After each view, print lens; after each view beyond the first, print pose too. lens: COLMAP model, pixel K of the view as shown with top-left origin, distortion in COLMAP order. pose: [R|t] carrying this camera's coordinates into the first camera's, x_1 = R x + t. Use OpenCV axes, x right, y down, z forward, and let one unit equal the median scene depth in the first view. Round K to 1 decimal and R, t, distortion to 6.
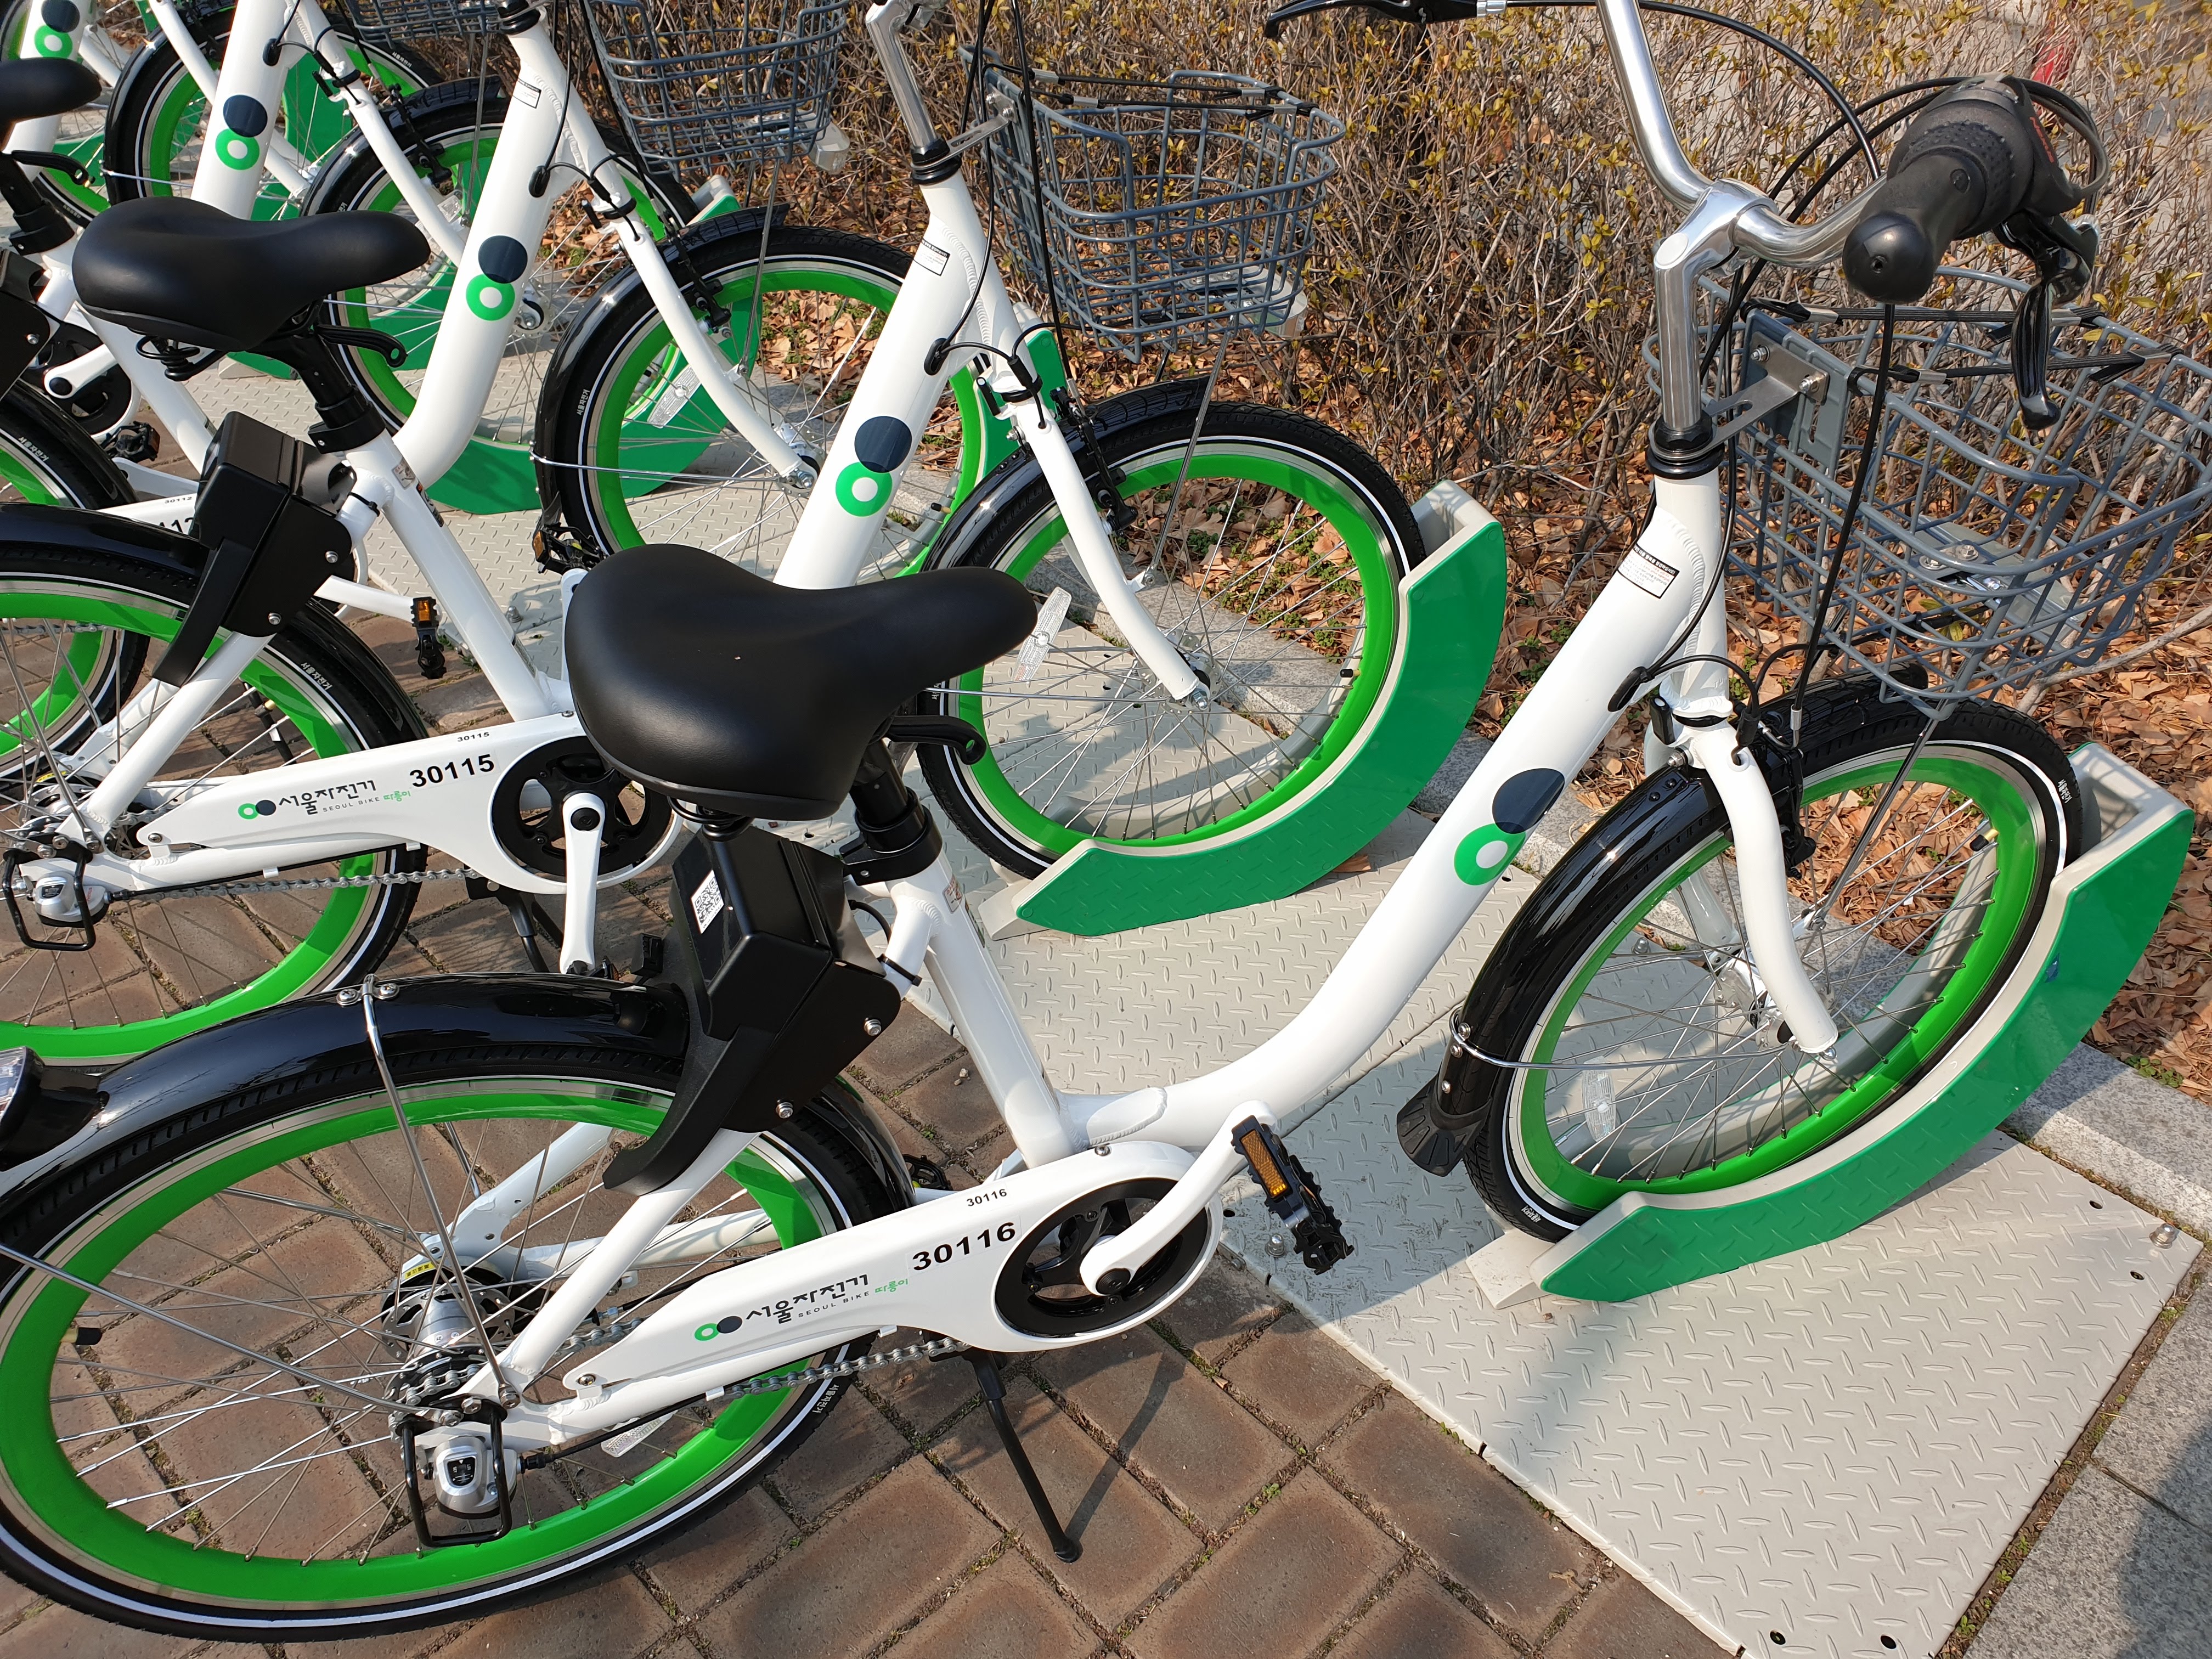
lens RADIAL K [[1767.2, 0, 1136.5], [0, 1767.2, 828.9], [0, 0, 1]] dist [0.009602, 0.014678]
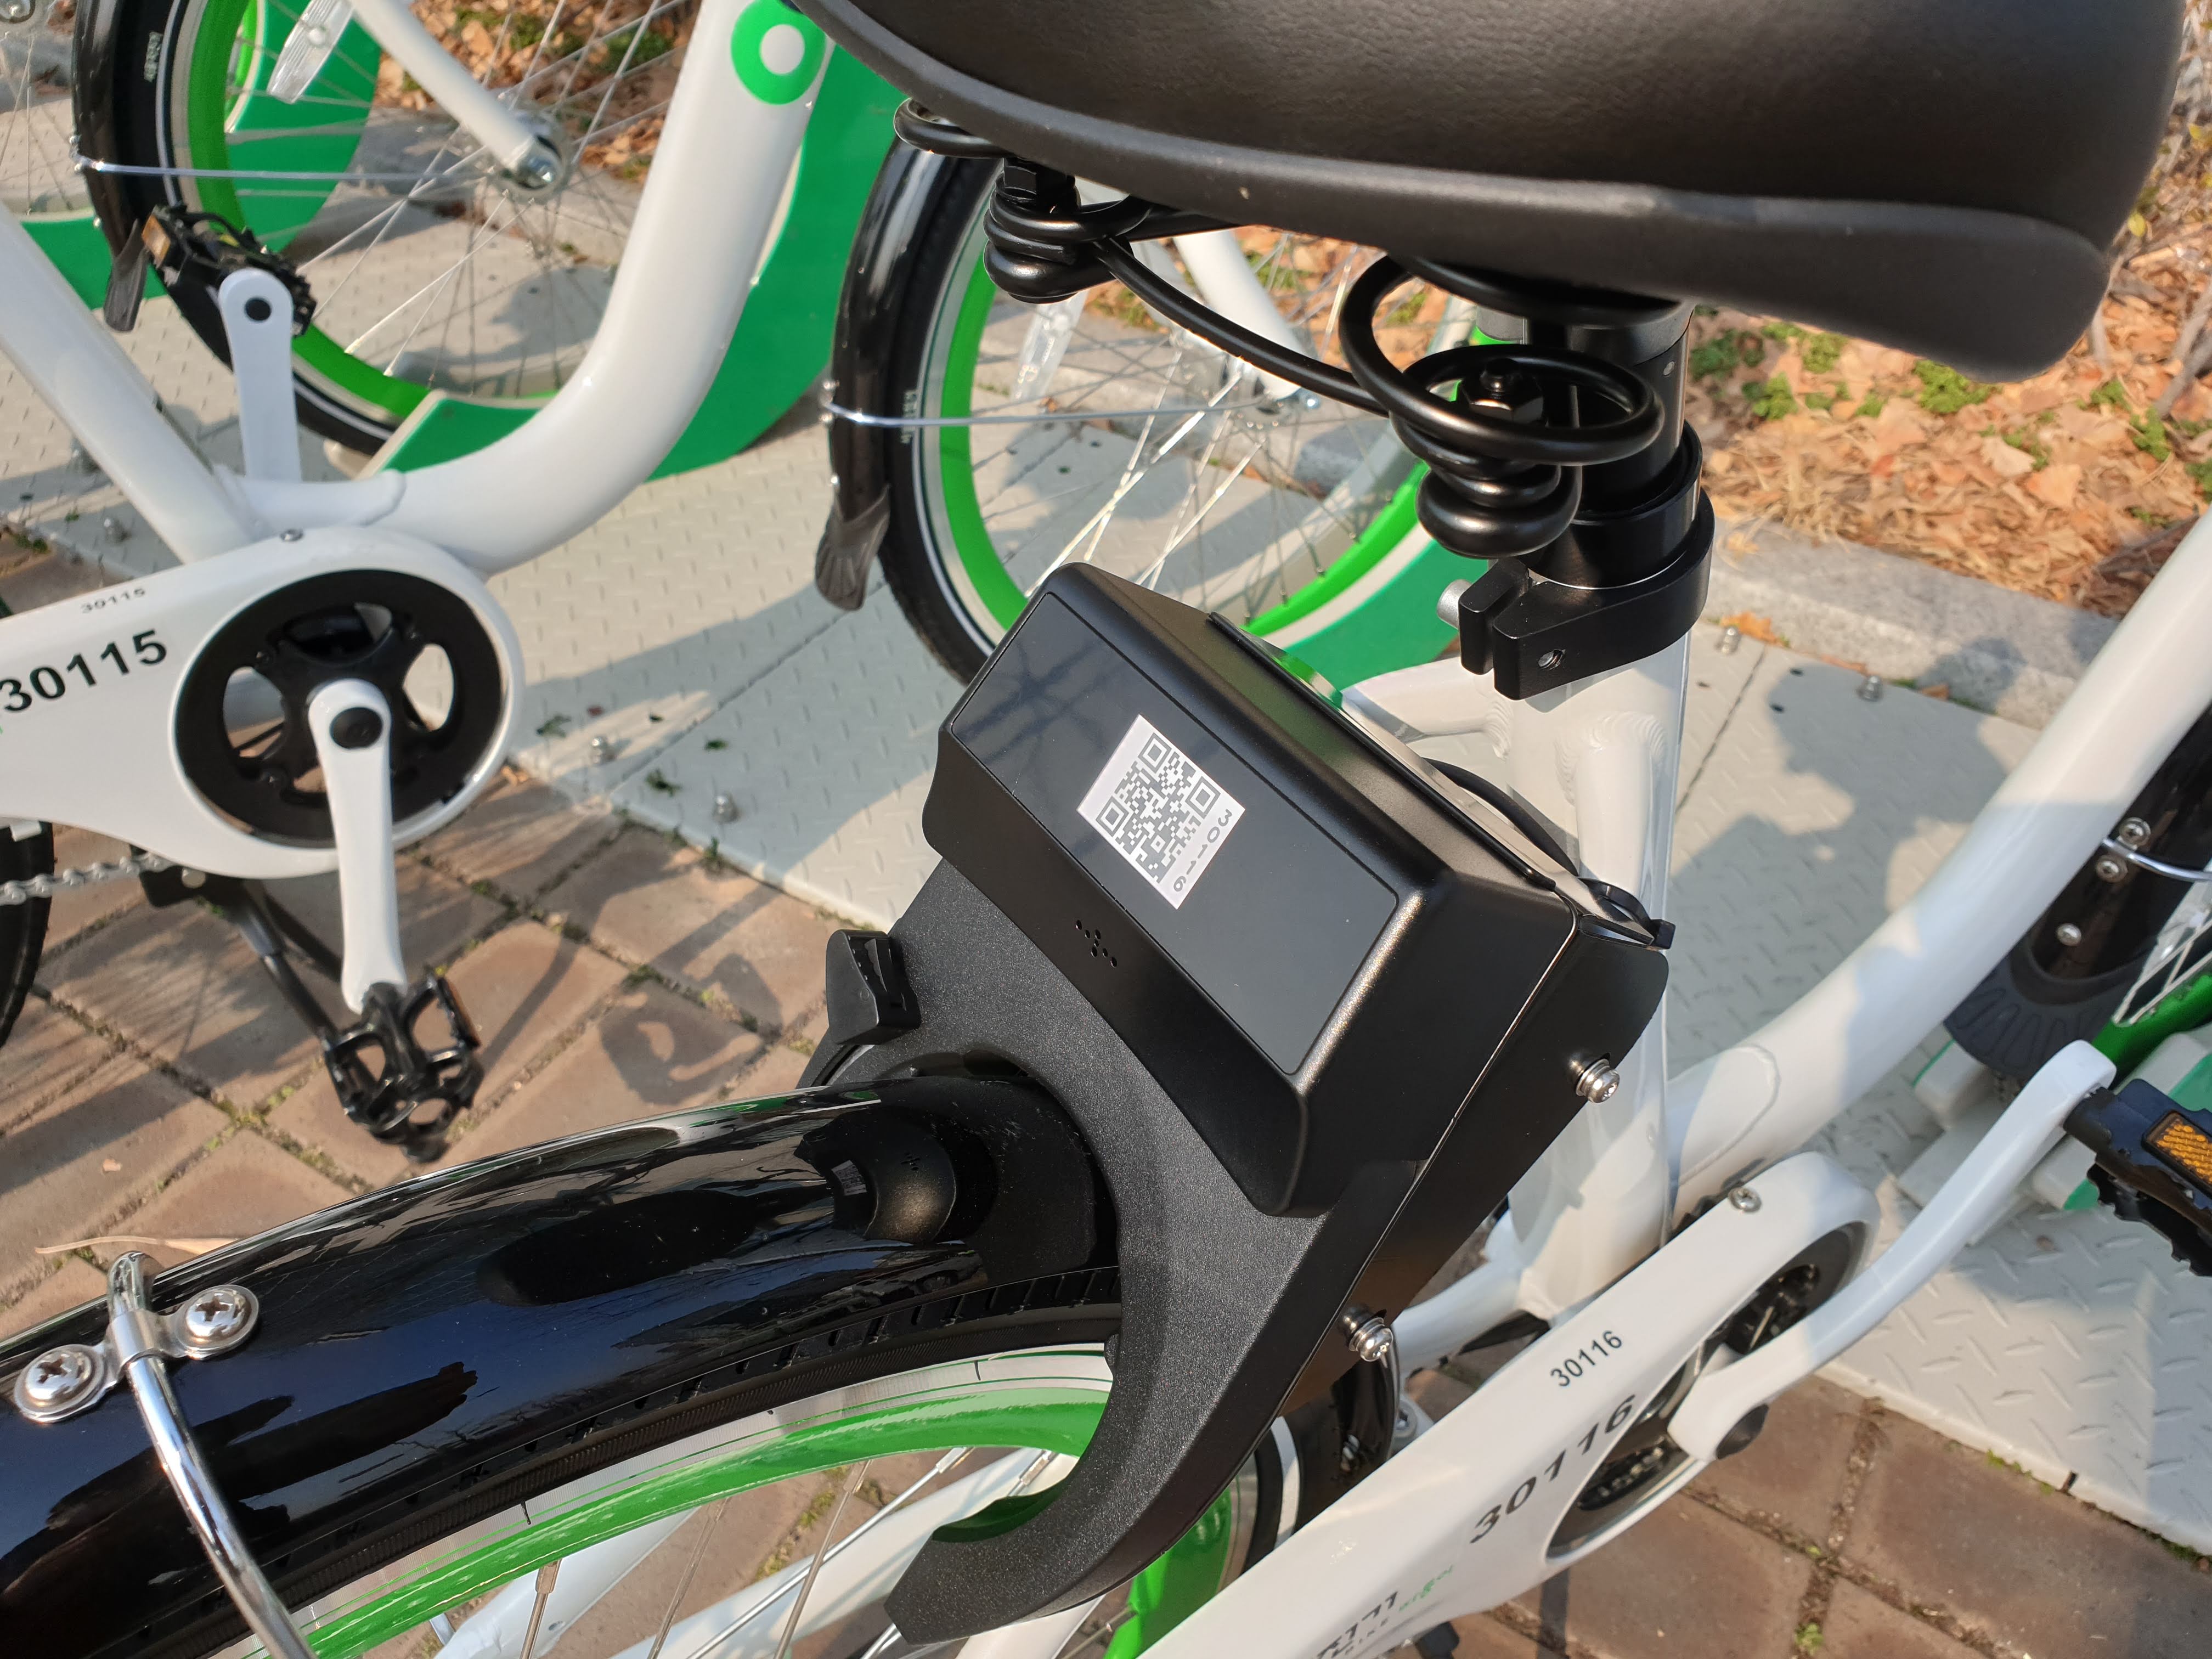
lens RADIAL K [[1767.2, 0, 1136.5], [0, 1767.2, 828.9], [0, 0, 1]] dist [0.009602, 0.014678]
pose [[0.966995, -0.165883, 0.193399, -0.218728], [0.149236, 0.983955, 0.097783, 0.008224], [-0.206517, -0.065694, 0.976235, 0.475298]]
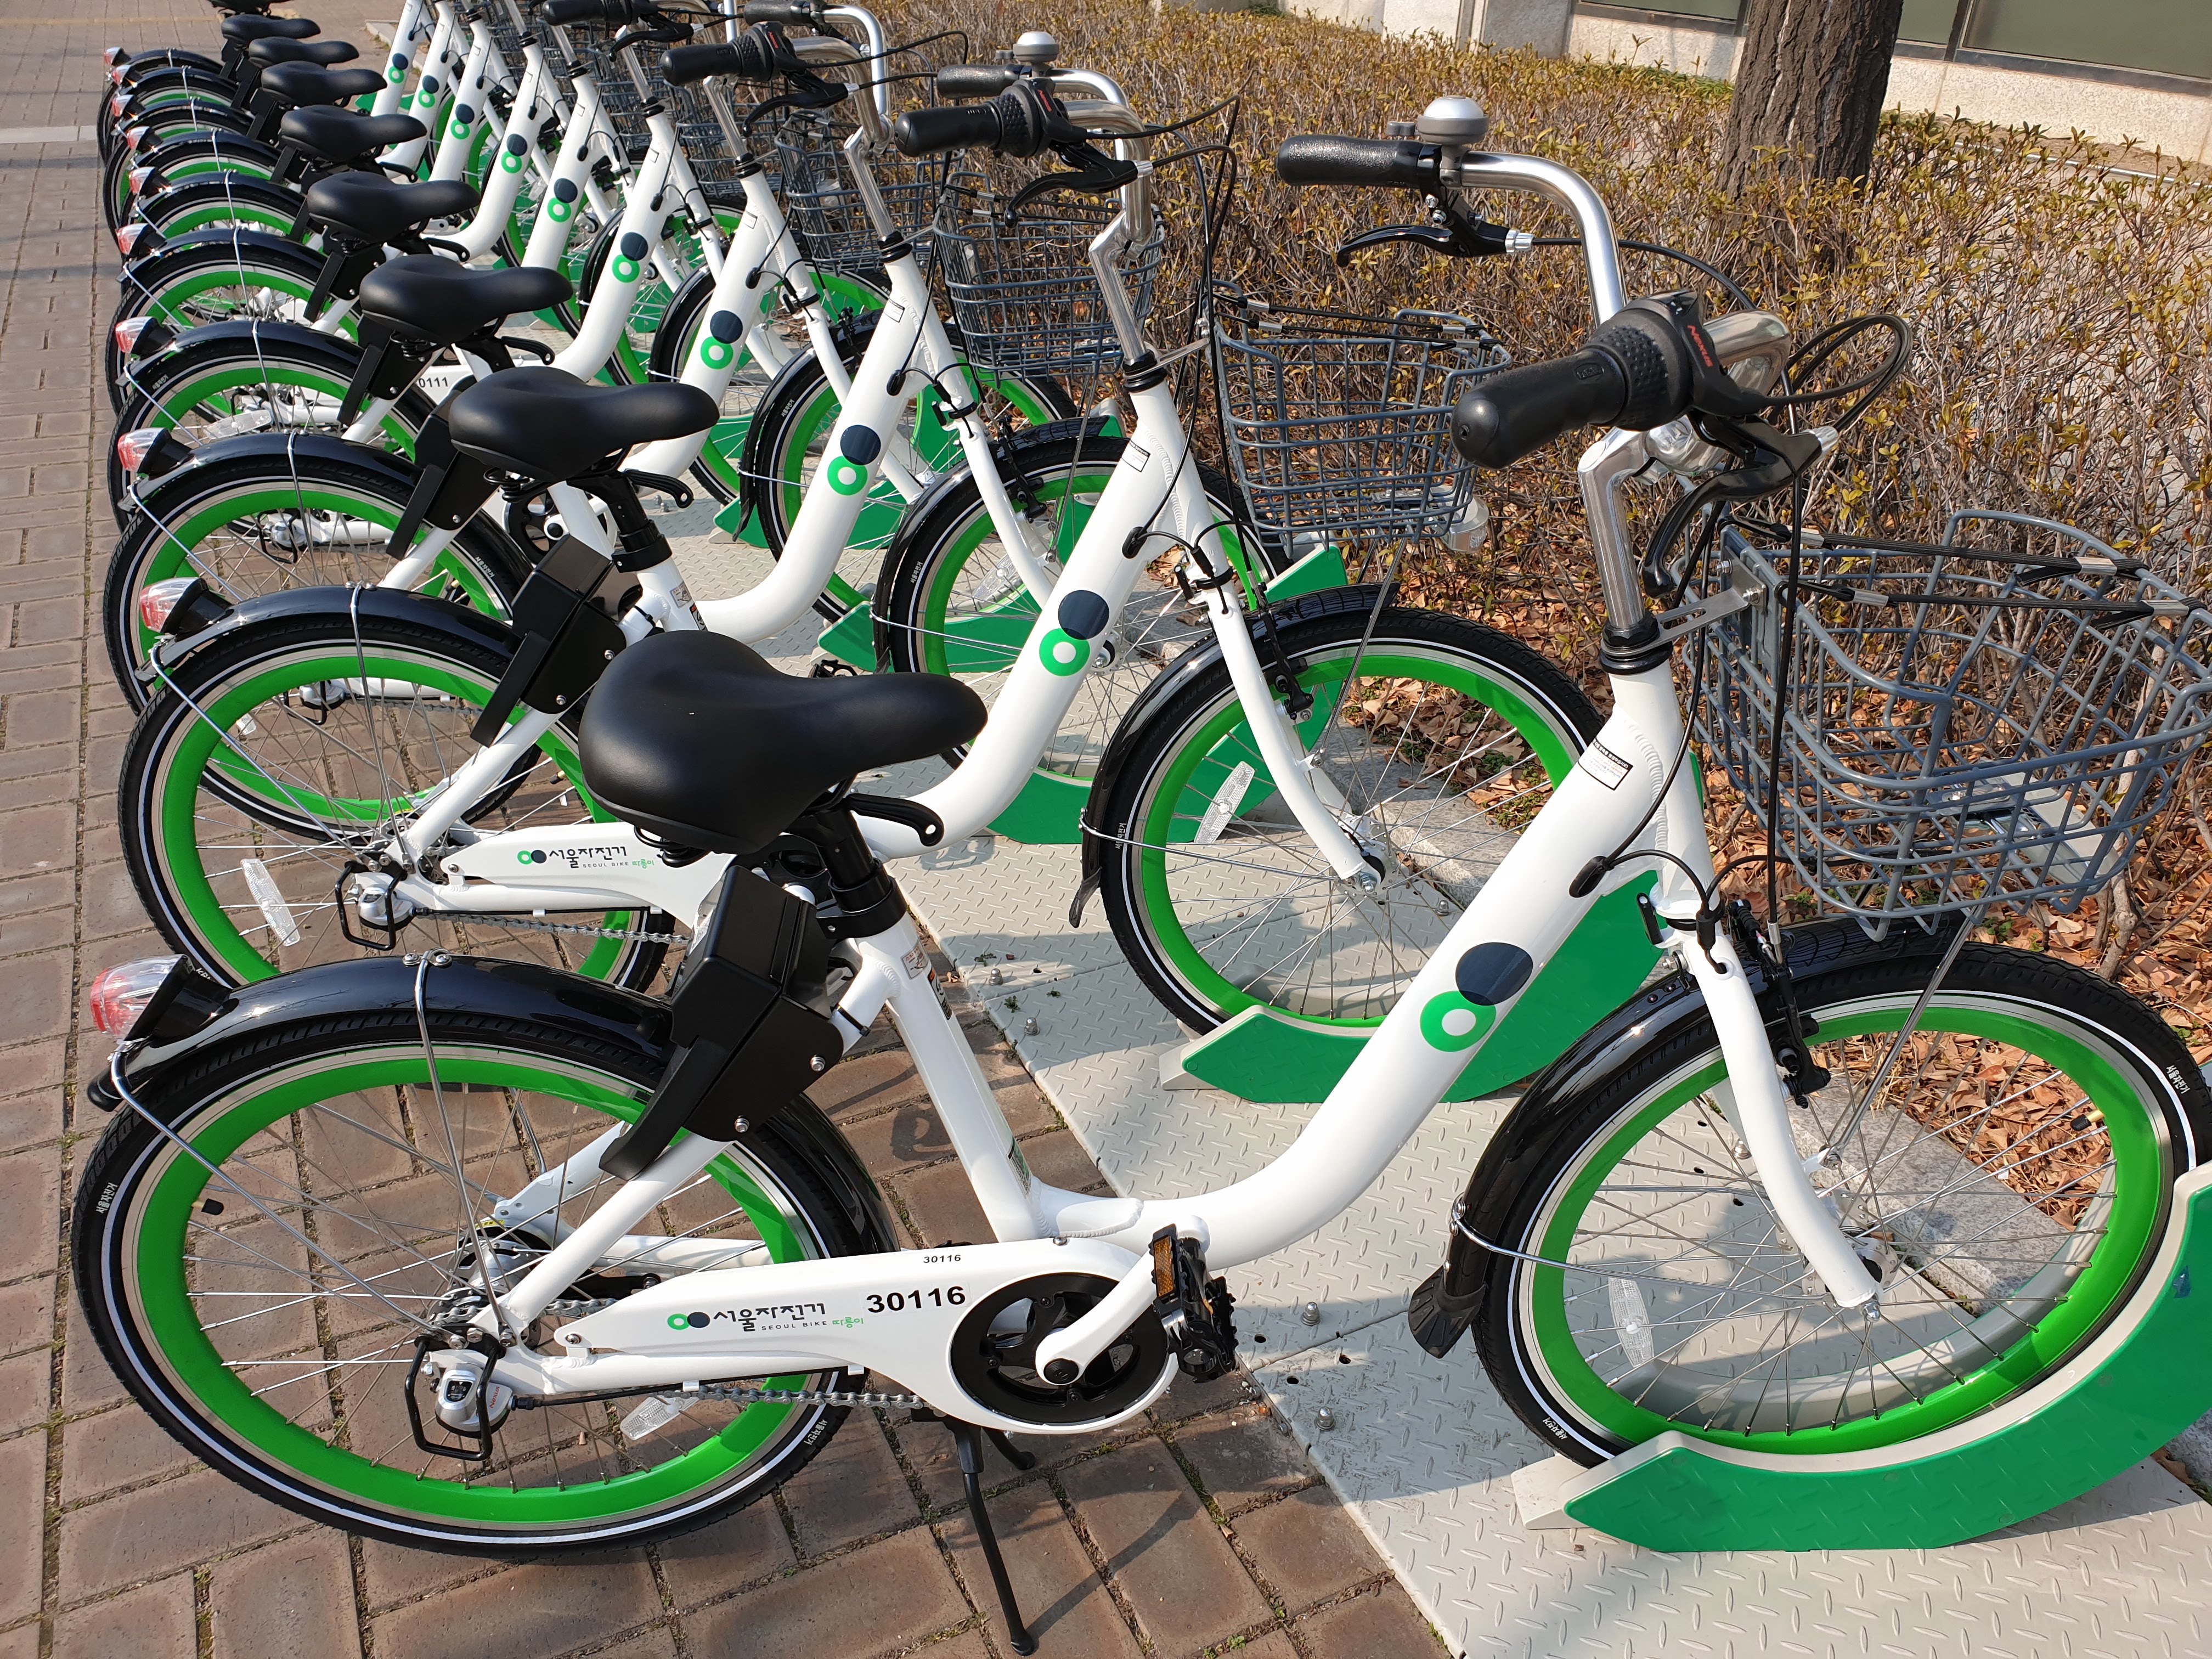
lens RADIAL K [[1767.2, 0, 1136.5], [0, 1767.2, 828.9], [0, 0, 1]] dist [0.009602, 0.014678]
pose [[0.950433, 0.123570, -0.285319, 0.243359], [-0.160136, 0.981111, -0.108520, 0.035965], [0.266520, 0.148831, 0.952269, -0.043840]]
